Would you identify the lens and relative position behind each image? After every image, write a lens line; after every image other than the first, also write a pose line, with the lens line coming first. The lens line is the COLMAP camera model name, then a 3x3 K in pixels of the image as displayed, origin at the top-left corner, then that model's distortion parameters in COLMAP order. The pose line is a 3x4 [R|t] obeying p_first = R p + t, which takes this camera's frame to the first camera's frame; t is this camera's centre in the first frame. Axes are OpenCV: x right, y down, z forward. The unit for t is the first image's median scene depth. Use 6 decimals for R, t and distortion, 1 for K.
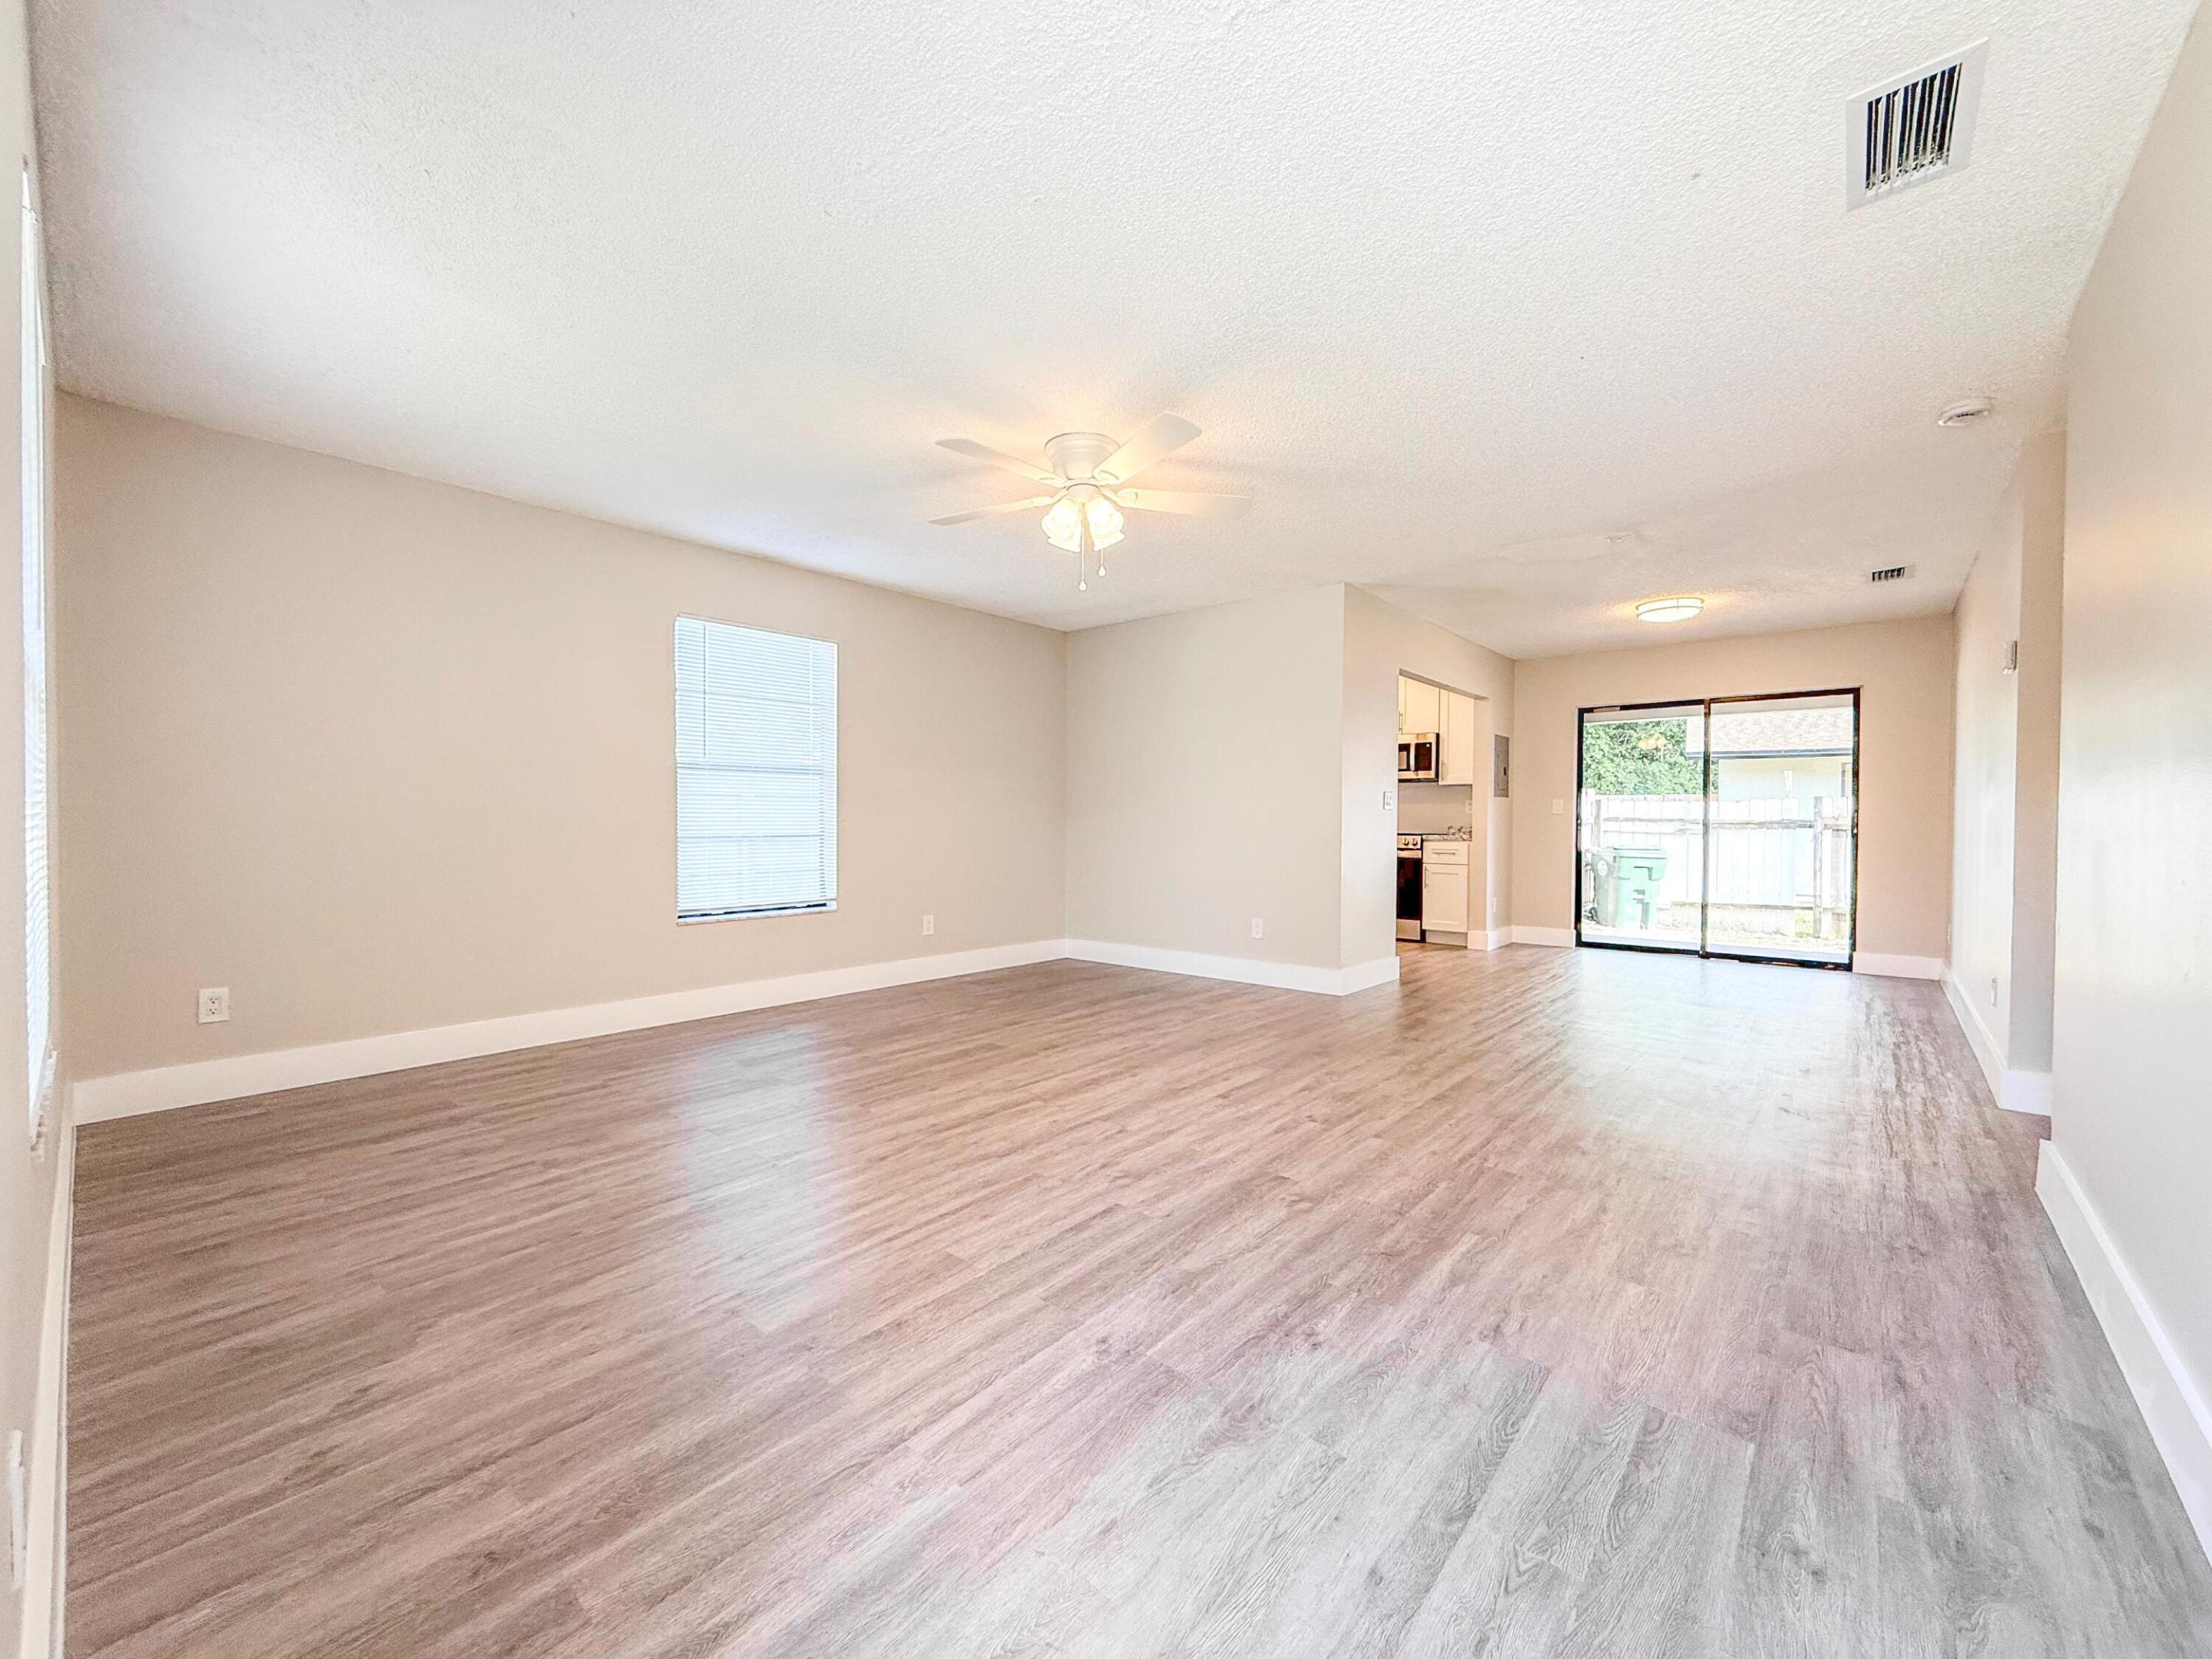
lens RADIAL K [[883.4, 0, 1104.9], [0, 883.4, 824.0], [0, 0, 1]] dist [-0.001328, 0.000892]
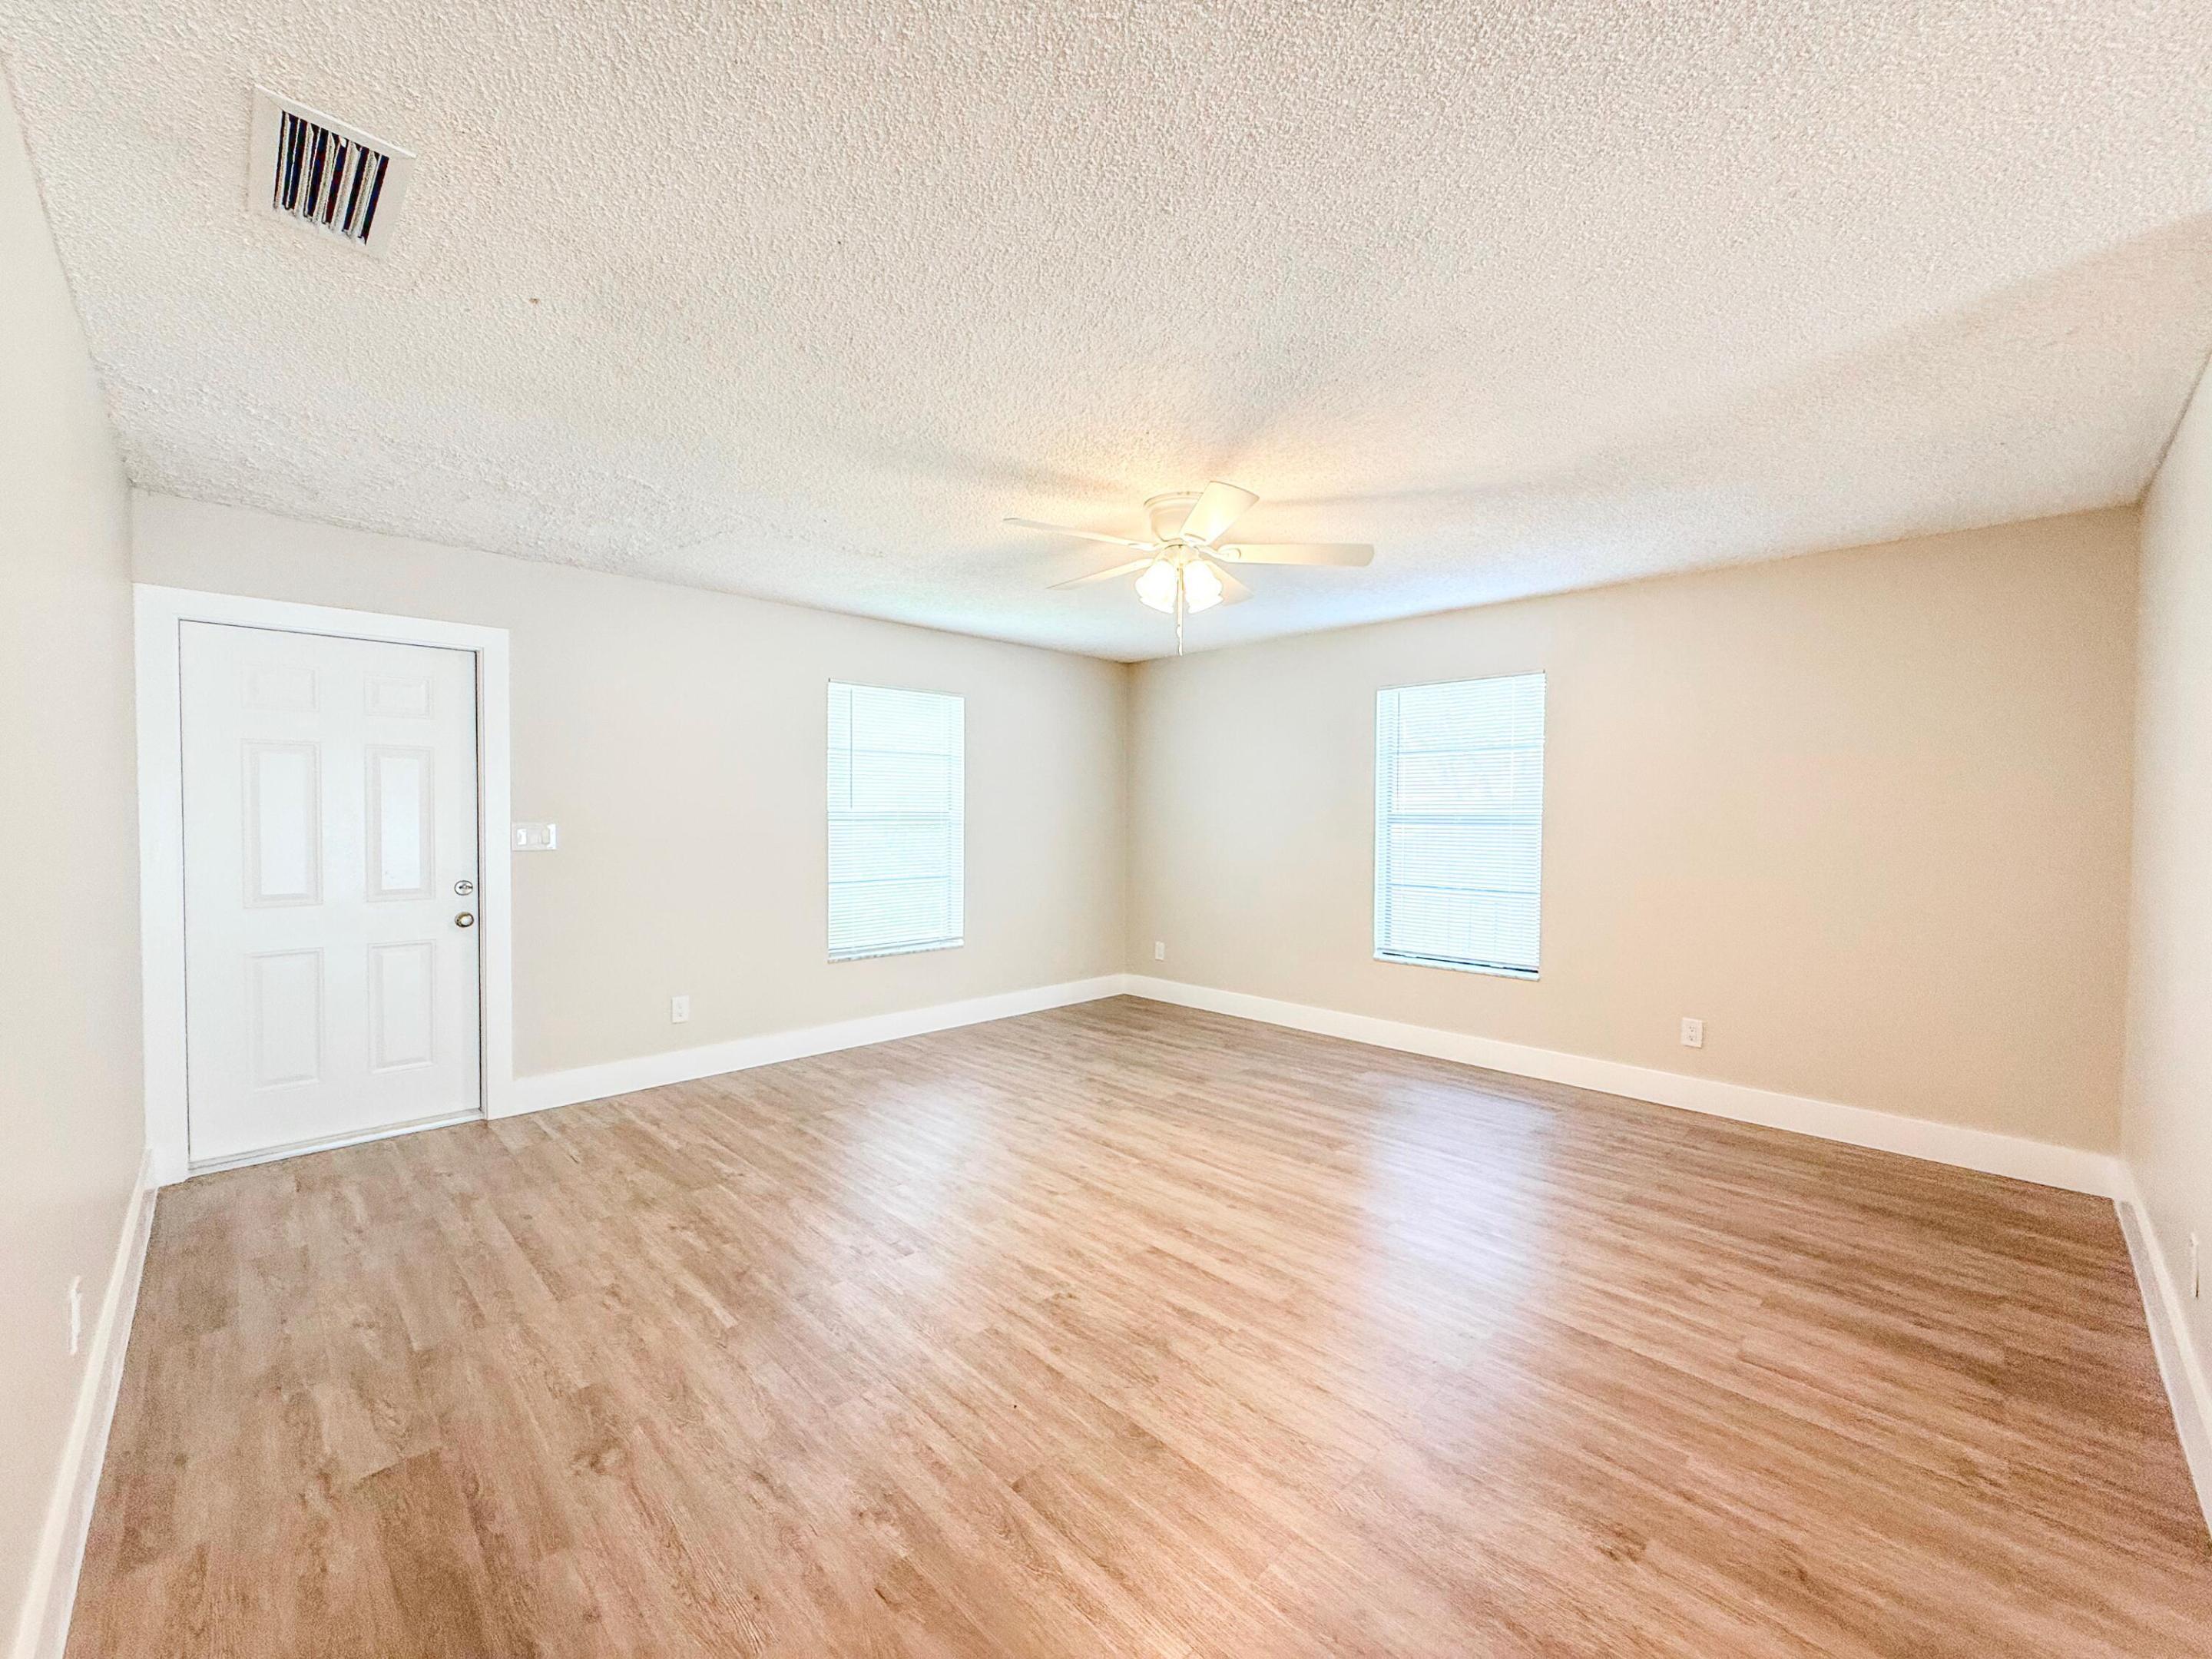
lens RADIAL K [[883.4, 0, 1100.0], [0, 883.4, 819.5], [0, 0, 1]] dist [-0.001328, 0.000892]
pose [[-0.083420, 0.001745, -0.996513, 1.138540], [-0.012488, 0.999918, 0.002796, -0.109112], [0.996436, 0.012678, -0.083392, 1.216327]]
